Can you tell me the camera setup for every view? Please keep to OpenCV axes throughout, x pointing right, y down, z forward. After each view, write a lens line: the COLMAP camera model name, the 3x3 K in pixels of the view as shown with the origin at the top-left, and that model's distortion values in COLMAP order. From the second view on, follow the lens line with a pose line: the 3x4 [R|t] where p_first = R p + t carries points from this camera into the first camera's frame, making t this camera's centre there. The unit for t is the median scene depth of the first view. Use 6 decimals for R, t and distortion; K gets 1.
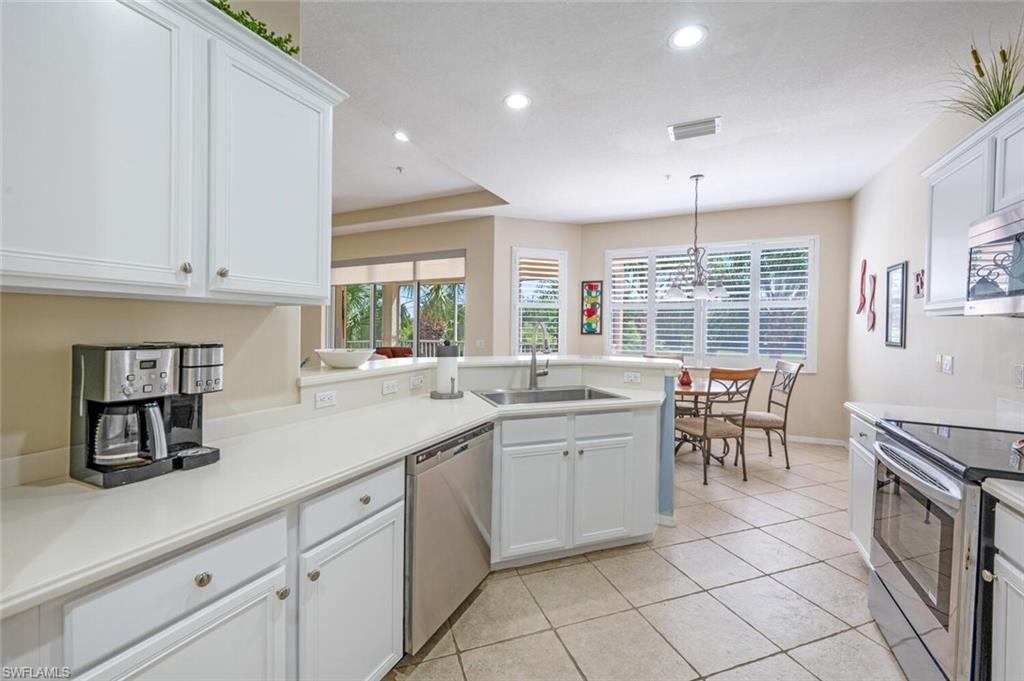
lens RADIAL K [[413.9, 0, 512.6], [0, 413.9, 339.5], [0, 0, 1]] dist [0.000994, 0.000081]
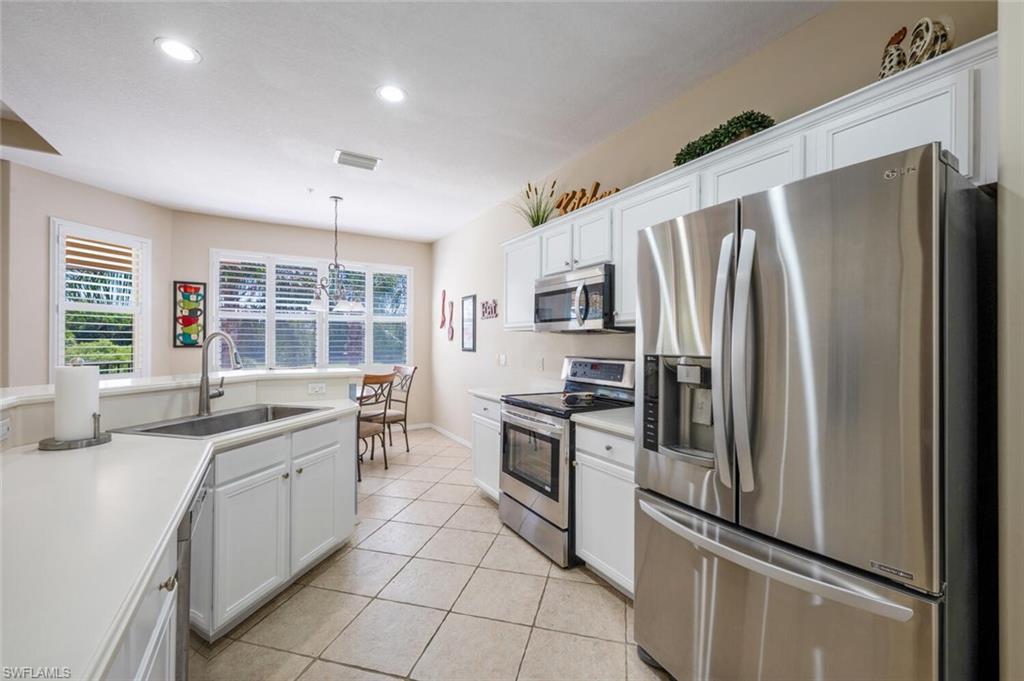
lens RADIAL K [[413.8, 0, 510.3], [0, 413.8, 336.9], [0, 0, 1]] dist [-0.000750, -0.000119]
pose [[0.560415, 0.001612, 0.828211, -0.197479], [0.026590, 0.999448, -0.019937, -0.000059], [-0.827785, 0.033195, 0.560062, 0.039329]]
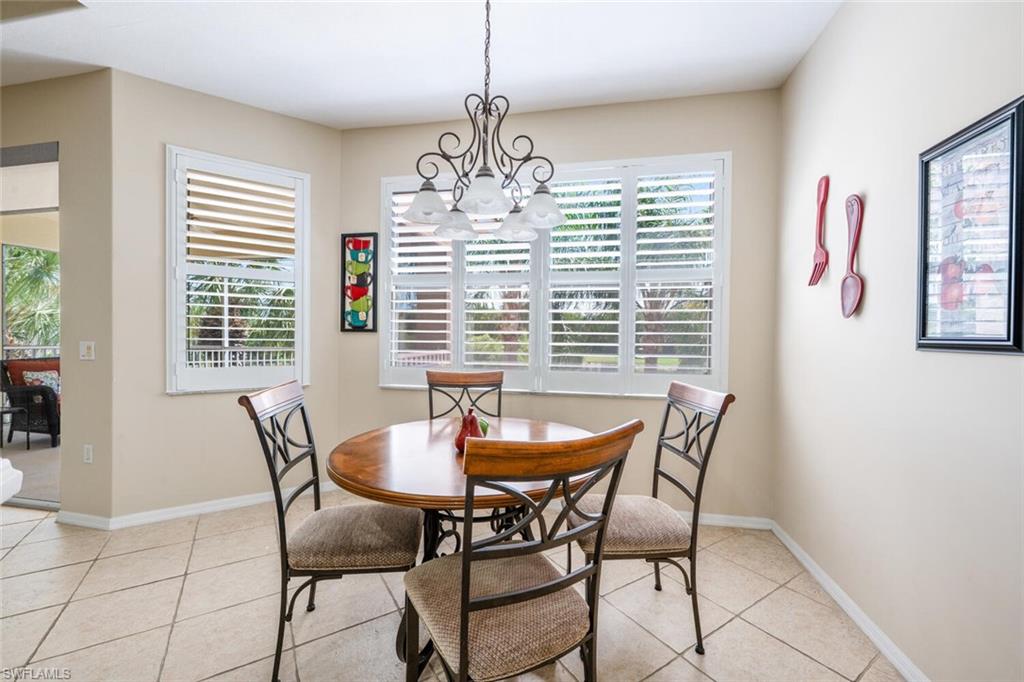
lens RADIAL K [[402.6, 0, 513.3], [0, 402.6, 345.1], [0, 0, 1]] dist [-0.001152, -0.000113]
pose [[0.970544, -0.002492, 0.240912, 0.398288], [0.003159, 0.999992, -0.002381, 0.010815], [-0.240905, 0.003072, 0.970544, 0.670805]]
